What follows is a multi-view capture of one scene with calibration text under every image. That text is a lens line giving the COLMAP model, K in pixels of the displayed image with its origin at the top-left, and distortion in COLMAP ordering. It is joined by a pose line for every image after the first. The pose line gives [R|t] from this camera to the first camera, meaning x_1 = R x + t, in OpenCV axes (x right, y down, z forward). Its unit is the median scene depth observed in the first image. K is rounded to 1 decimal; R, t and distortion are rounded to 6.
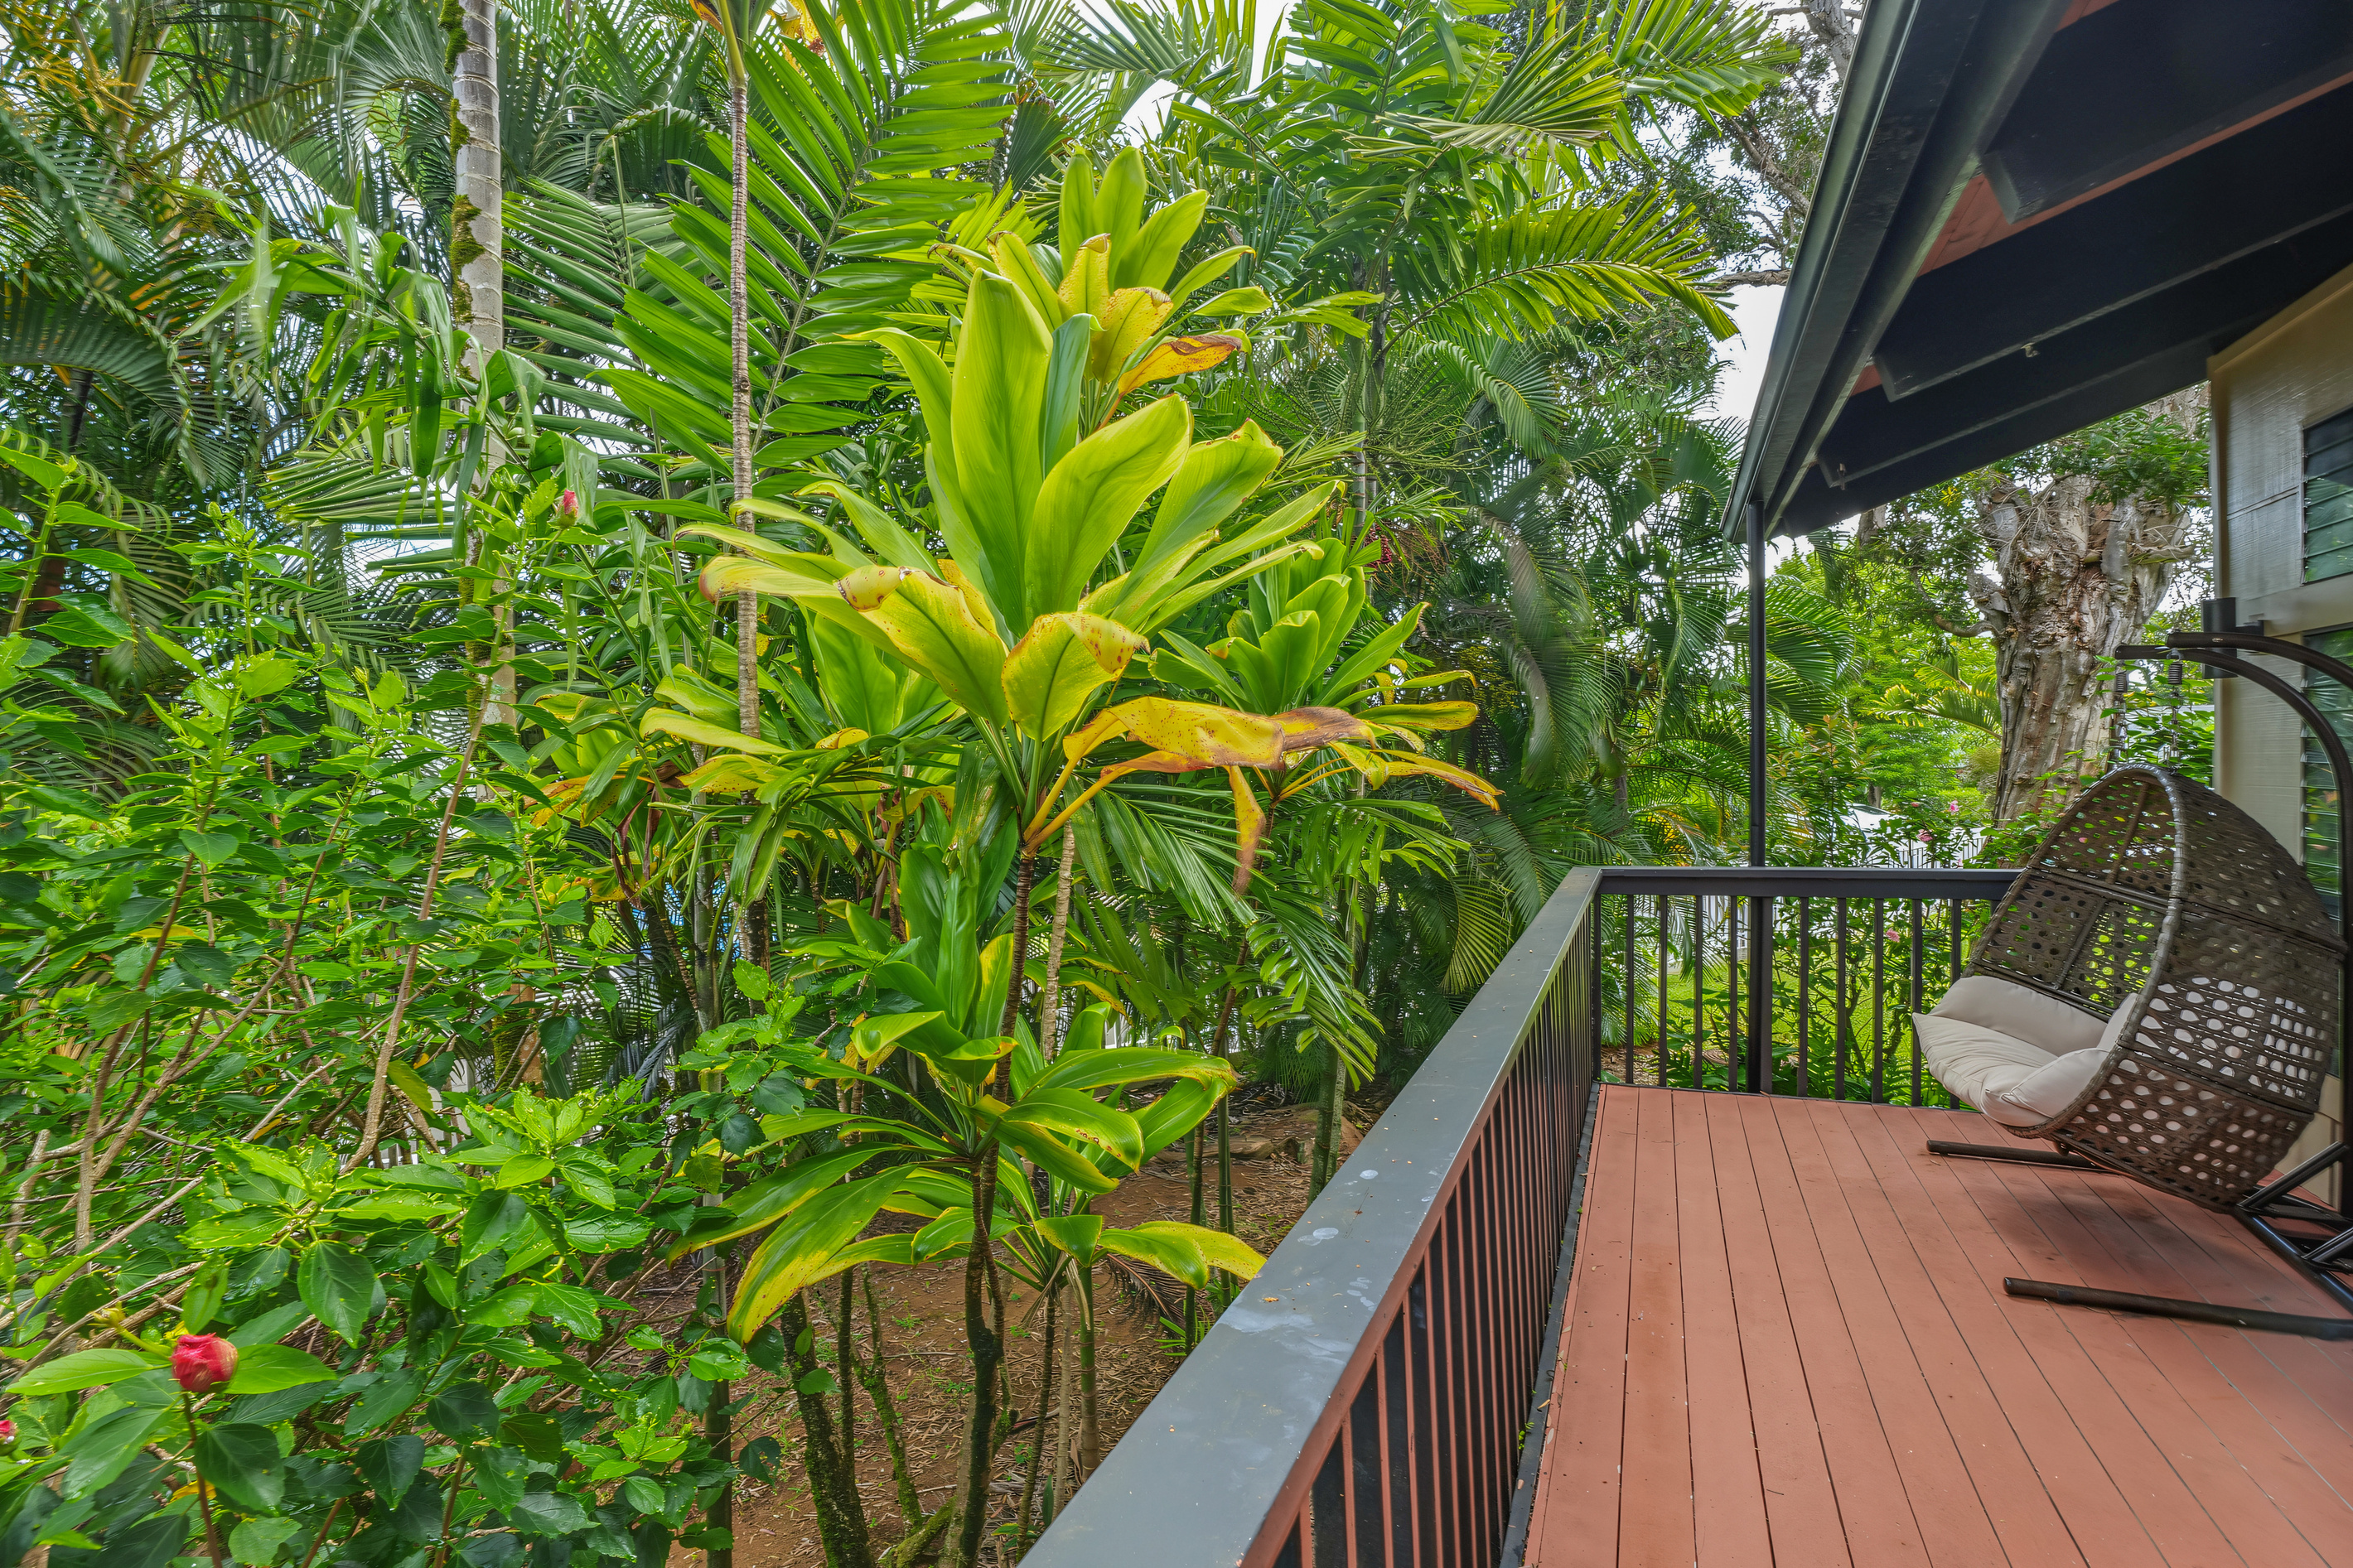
lens RADIAL K [[1084.2, 0, 1174.7], [0, 1084.2, 787.1], [0, 0, 1]] dist [-0.036548, -0.000409]
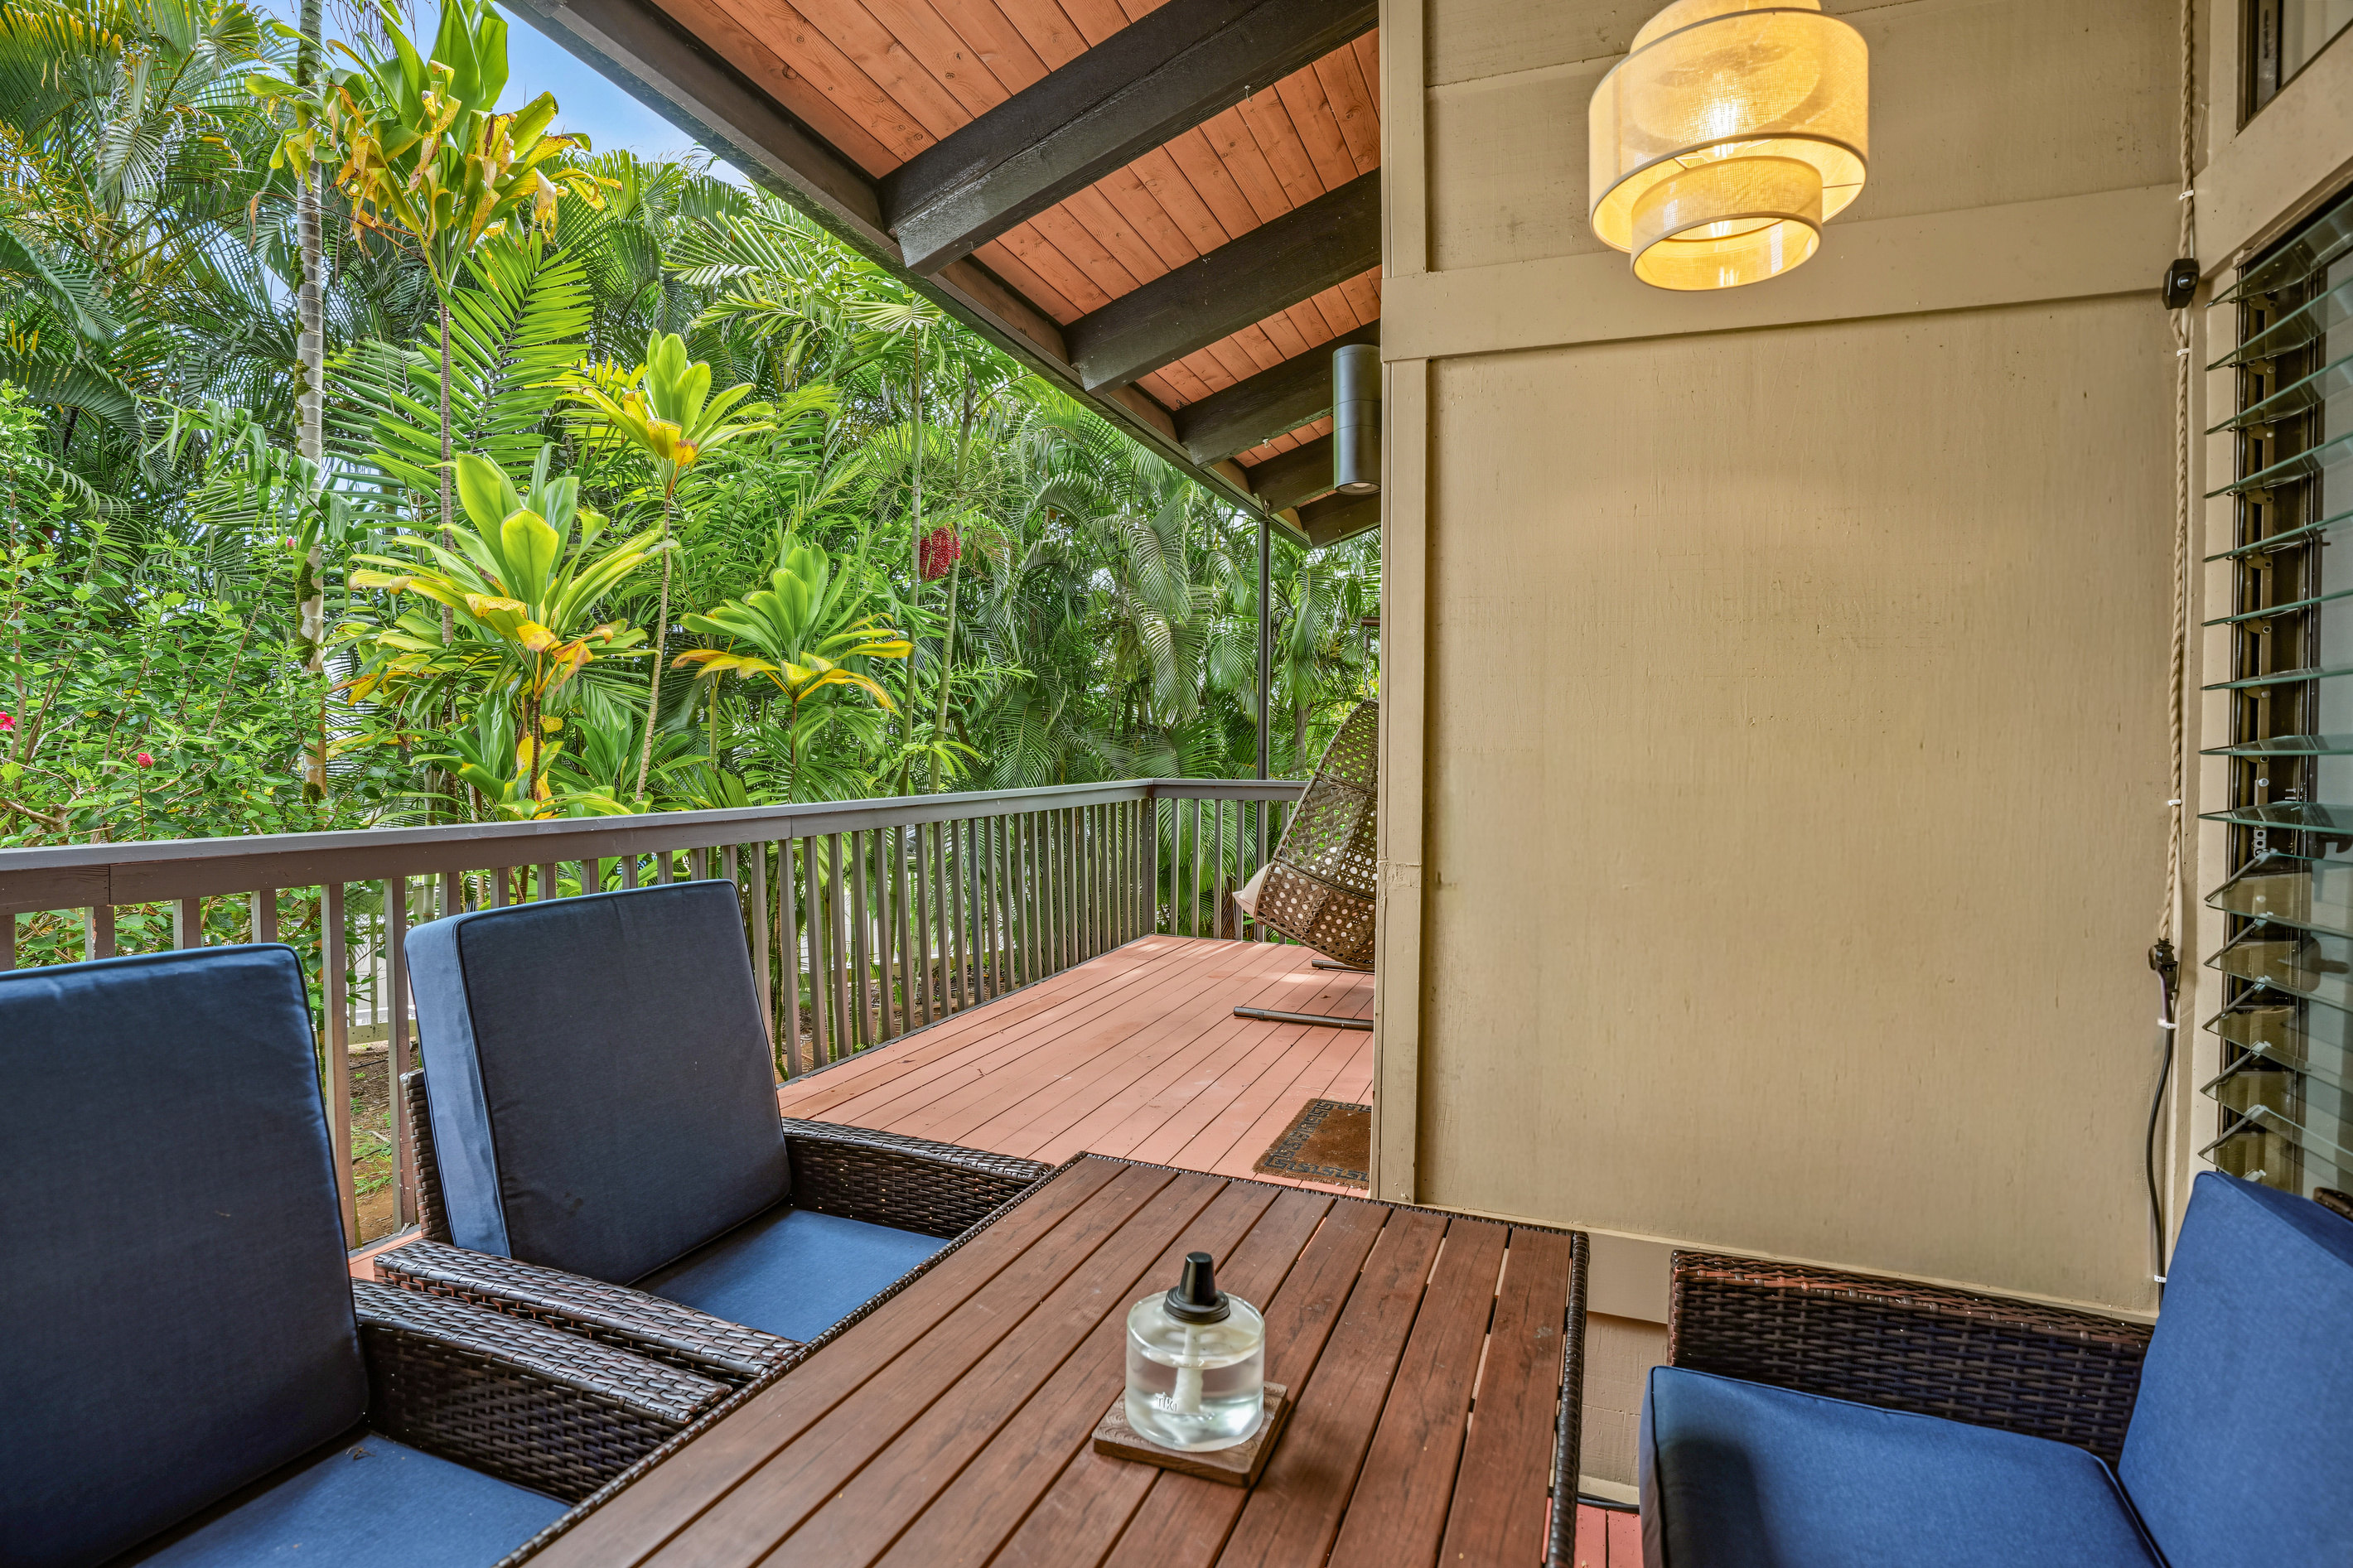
lens RADIAL K [[1084.2, 0, 1180.3], [0, 1084.2, 775.2], [0, 0, 1]] dist [-0.036548, -0.000409]
pose [[0.999022, 0.023840, 0.037228, 0.638466], [-0.022927, 0.999431, -0.024759, 0.147863], [-0.037797, 0.023881, 0.999000, -0.695939]]
